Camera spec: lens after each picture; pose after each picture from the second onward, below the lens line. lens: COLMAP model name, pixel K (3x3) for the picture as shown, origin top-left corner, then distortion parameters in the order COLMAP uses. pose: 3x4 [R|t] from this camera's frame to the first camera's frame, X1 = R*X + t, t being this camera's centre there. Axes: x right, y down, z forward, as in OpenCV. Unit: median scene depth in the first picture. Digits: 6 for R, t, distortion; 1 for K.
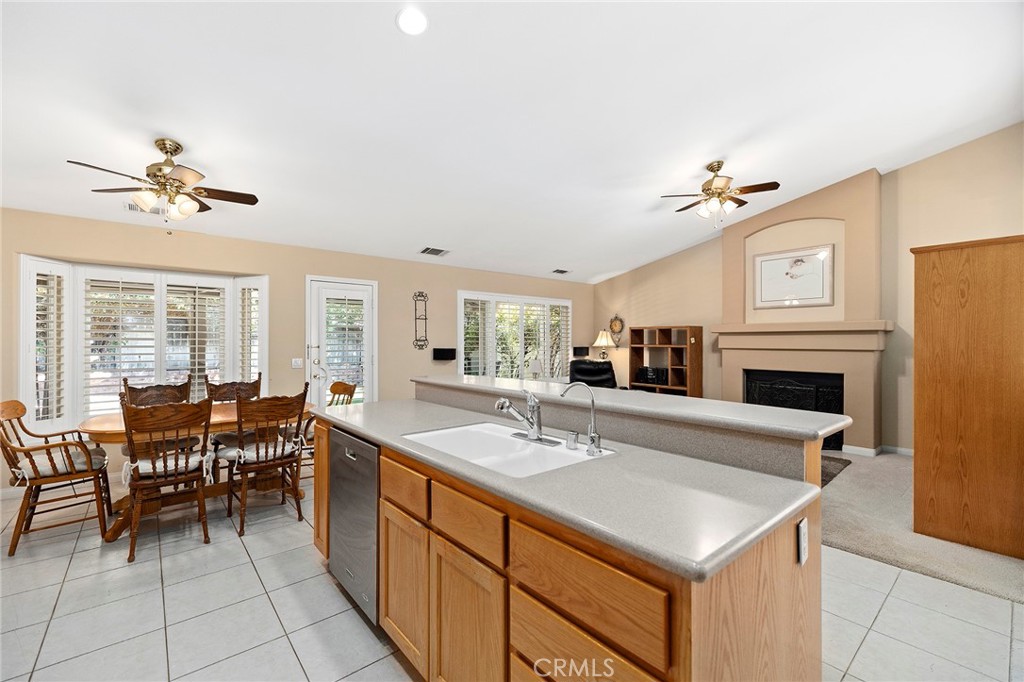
lens RADIAL K [[435.6, 0, 509.1], [0, 435.6, 340.8], [0, 0, 1]] dist [0.000327, 0.000397]
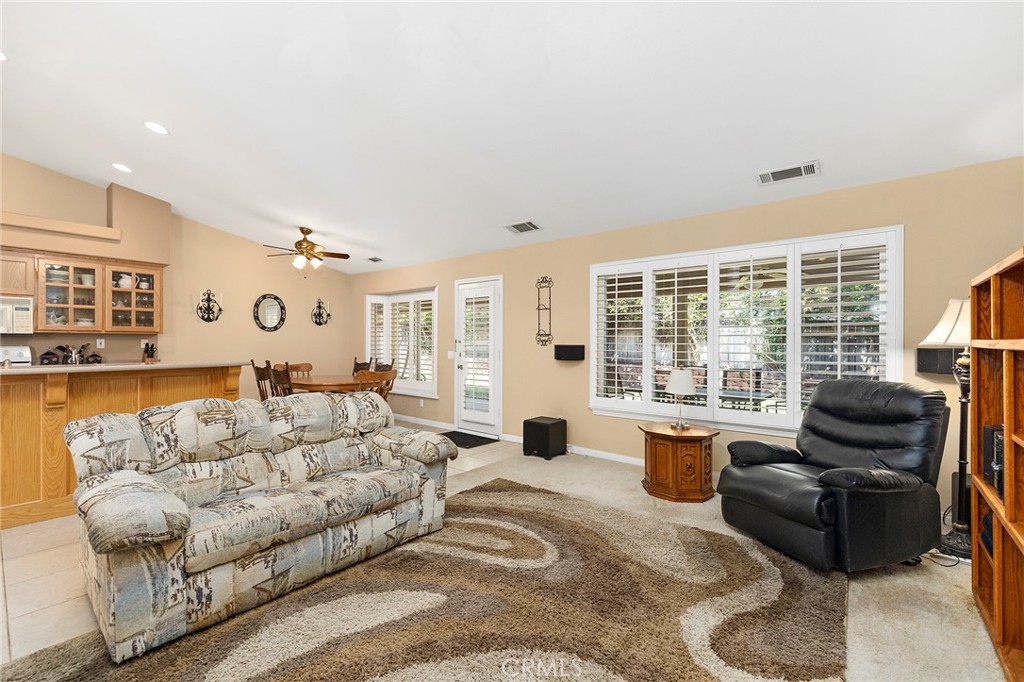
lens RADIAL K [[435.6, 0, 499.9], [0, 435.6, 349.5], [0, 0, 1]] dist [0.000327, 0.000397]
pose [[0.159875, 0.020305, -0.986928, 0.723694], [0.001652, 0.999782, 0.020837, 0.011010], [0.987136, -0.004962, 0.159806, 0.922323]]
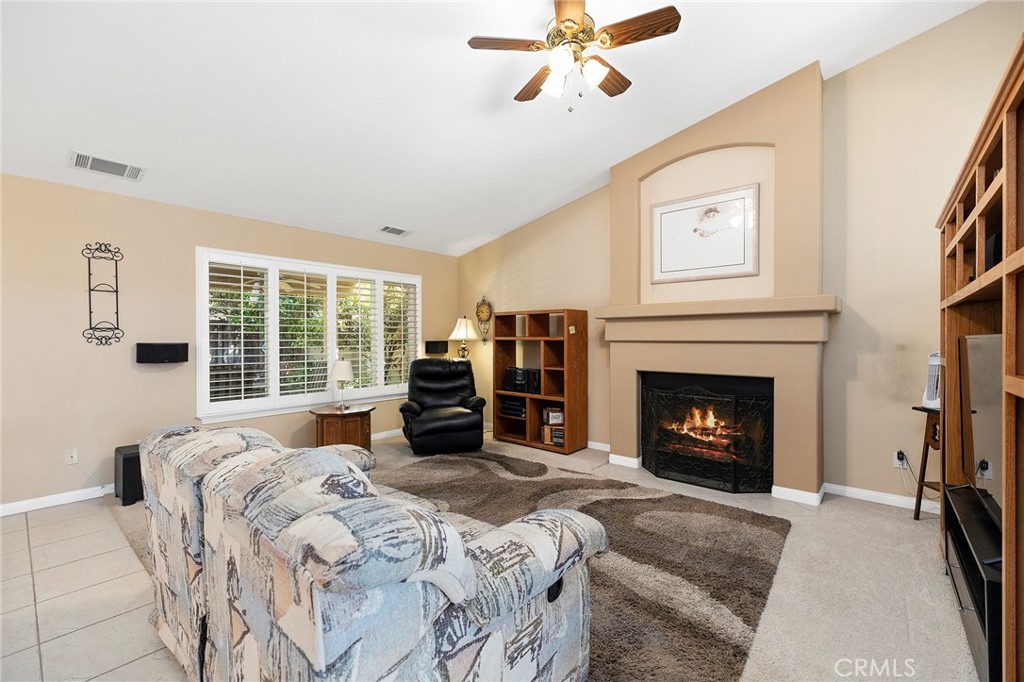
lens RADIAL K [[435.6, 0, 512.0], [0, 435.6, 340.9], [0, 0, 1]] dist [0.000327, 0.000397]
pose [[0.986771, -0.004025, 0.162070, 0.272057], [0.002888, 0.999970, 0.007256, 0.014035], [-0.162094, -0.006692, 0.986753, 0.416459]]
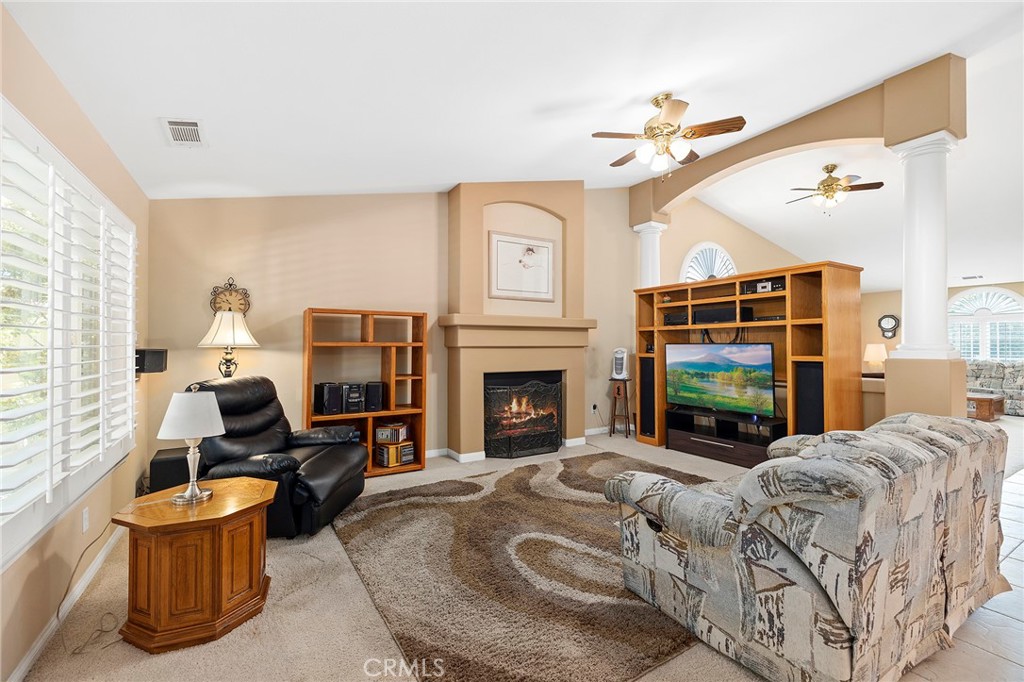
lens RADIAL K [[435.6, 0, 509.5], [0, 435.6, 337.1], [0, 0, 1]] dist [0.000327, 0.000397]
pose [[0.157097, 0.009687, 0.987536, -0.265667], [-0.001511, 0.999953, -0.009569, 0.009511], [-0.987582, 0.000011, 0.157104, 0.980441]]
